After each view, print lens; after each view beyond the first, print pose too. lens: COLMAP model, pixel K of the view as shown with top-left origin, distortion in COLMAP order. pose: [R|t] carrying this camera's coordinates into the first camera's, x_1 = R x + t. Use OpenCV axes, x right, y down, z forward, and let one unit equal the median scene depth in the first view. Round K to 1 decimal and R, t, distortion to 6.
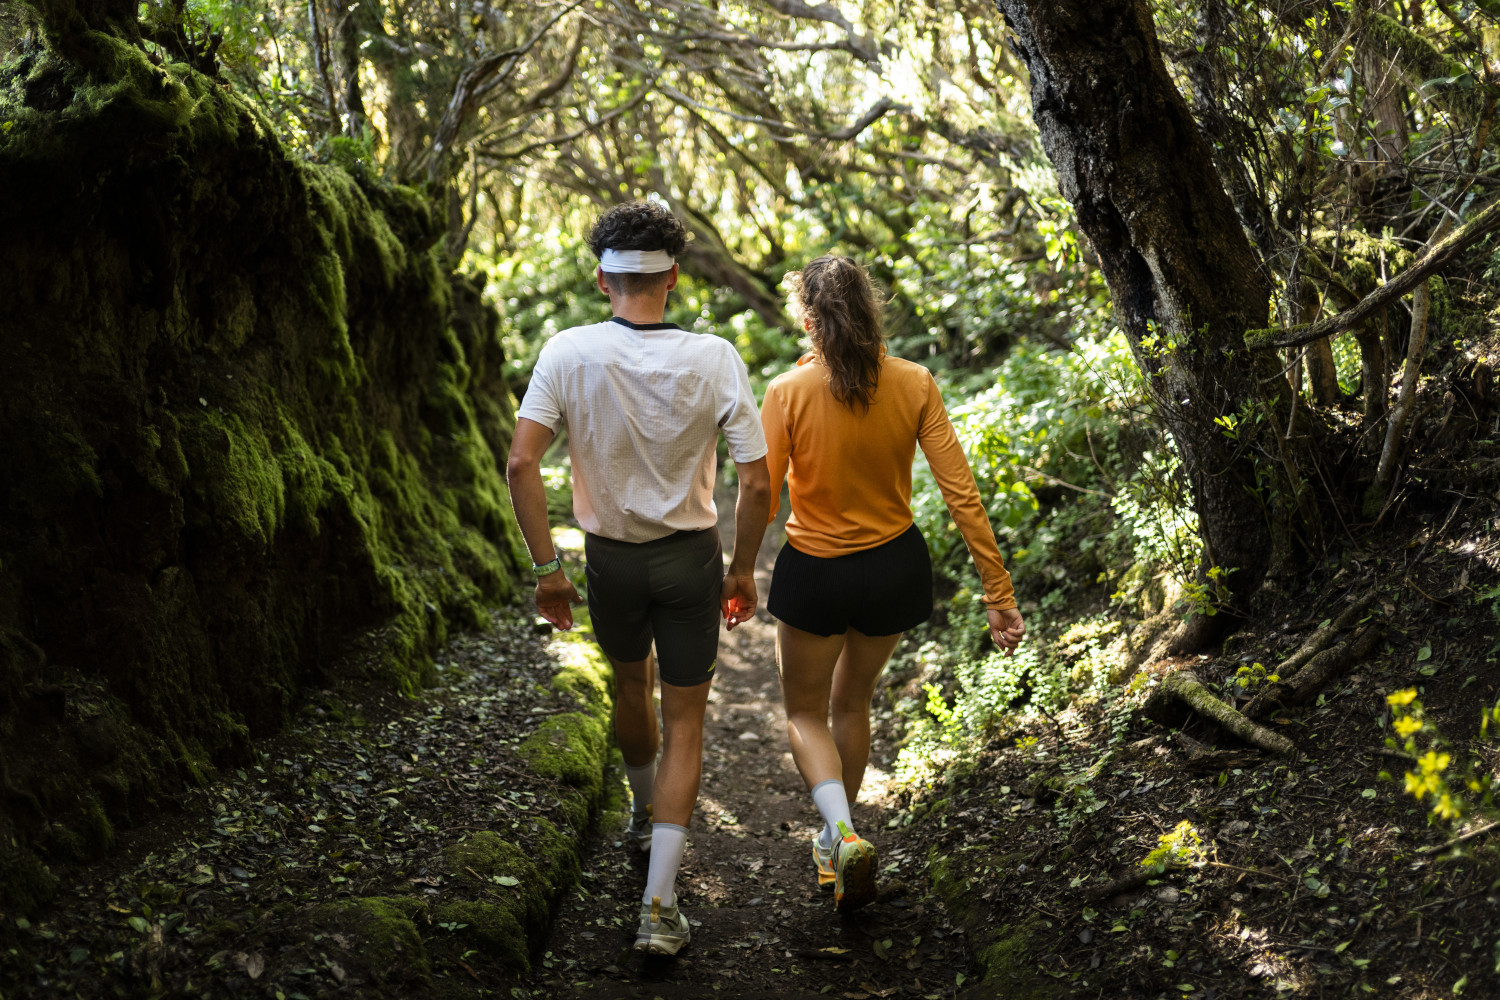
lens RADIAL K [[1426.9, 0, 750.0], [0, 1426.9, 500.0], [0, 0, 1]] dist [-0.036061, 0.018325]
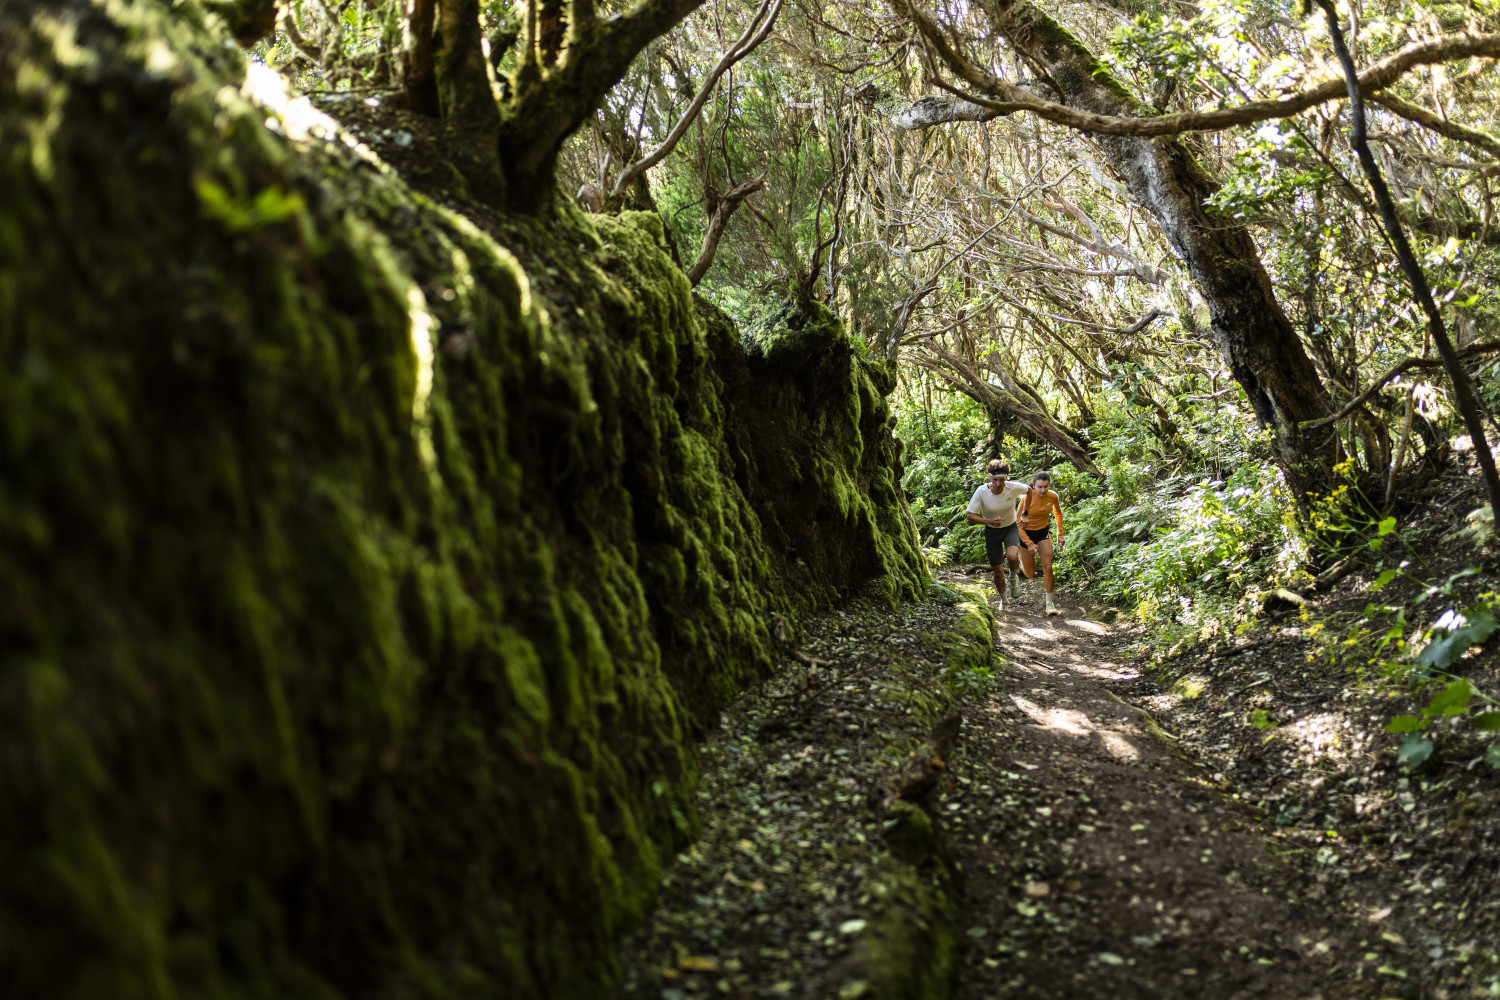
lens RADIAL K [[1426.9, 0, 750.0], [0, 1426.9, 500.0], [0, 0, 1]] dist [-0.036061, 0.018325]
pose [[0.976743, 0.016449, -0.213780, -0.007646], [-0.043111, 0.991757, -0.120660, 0.180505], [0.210034, 0.127070, 0.969401, -0.774573]]
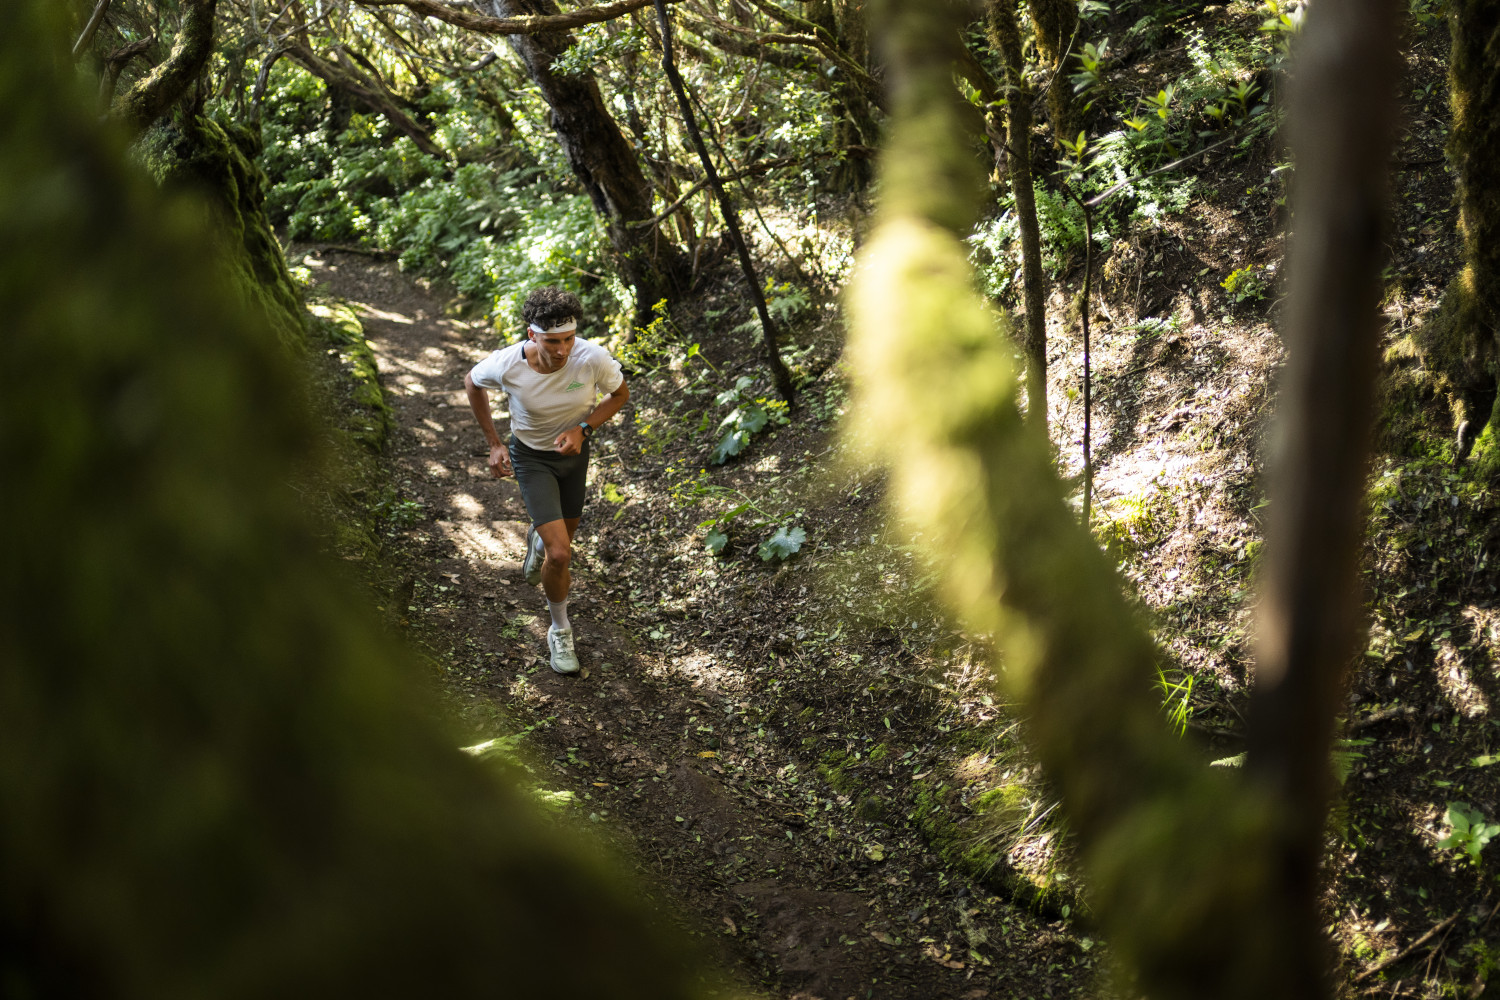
lens RADIAL K [[1426.9, 0, 750.0], [0, 1426.9, 500.0], [0, 0, 1]] dist [-0.036061, 0.018325]
pose [[0.970106, -0.063889, 0.234121, -0.058272], [0.025772, 0.986391, 0.162386, -0.017885], [-0.241309, -0.151498, 0.958550, -1.045190]]
